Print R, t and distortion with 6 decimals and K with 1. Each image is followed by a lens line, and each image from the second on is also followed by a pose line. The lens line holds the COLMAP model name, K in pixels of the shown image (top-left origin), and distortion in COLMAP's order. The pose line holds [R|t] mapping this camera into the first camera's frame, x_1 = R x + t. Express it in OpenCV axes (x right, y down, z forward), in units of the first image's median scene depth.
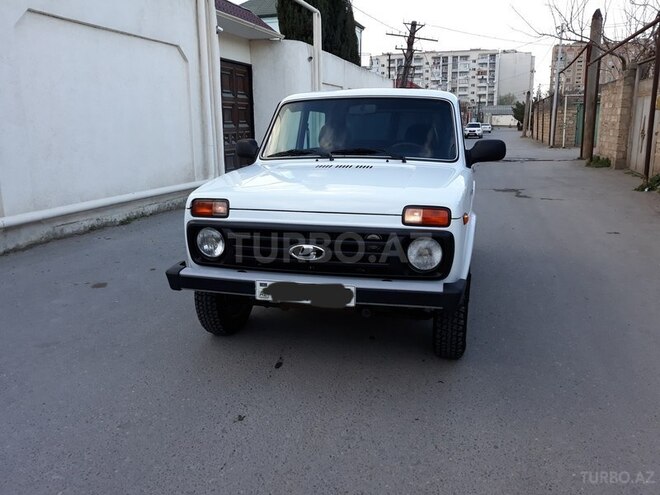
lens RADIAL K [[562.1, 0, 330.0], [0, 562.1, 247.5], [0, 0, 1]] dist [0.005780, 0.005782]
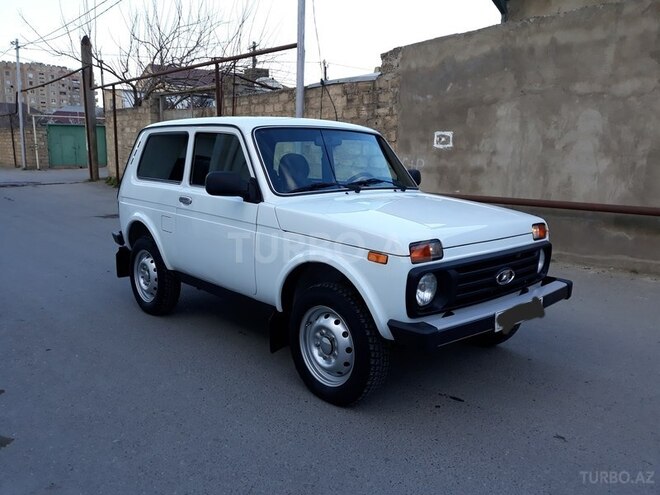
lens RADIAL K [[562.1, 0, 330.0], [0, 562.1, 247.5], [0, 0, 1]] dist [0.005780, 0.005782]
pose [[0.523830, -0.131222, 0.841655, -0.841170], [0.159443, 0.985705, 0.054446, -0.119581], [-0.836767, 0.105676, 0.537264, 0.518898]]
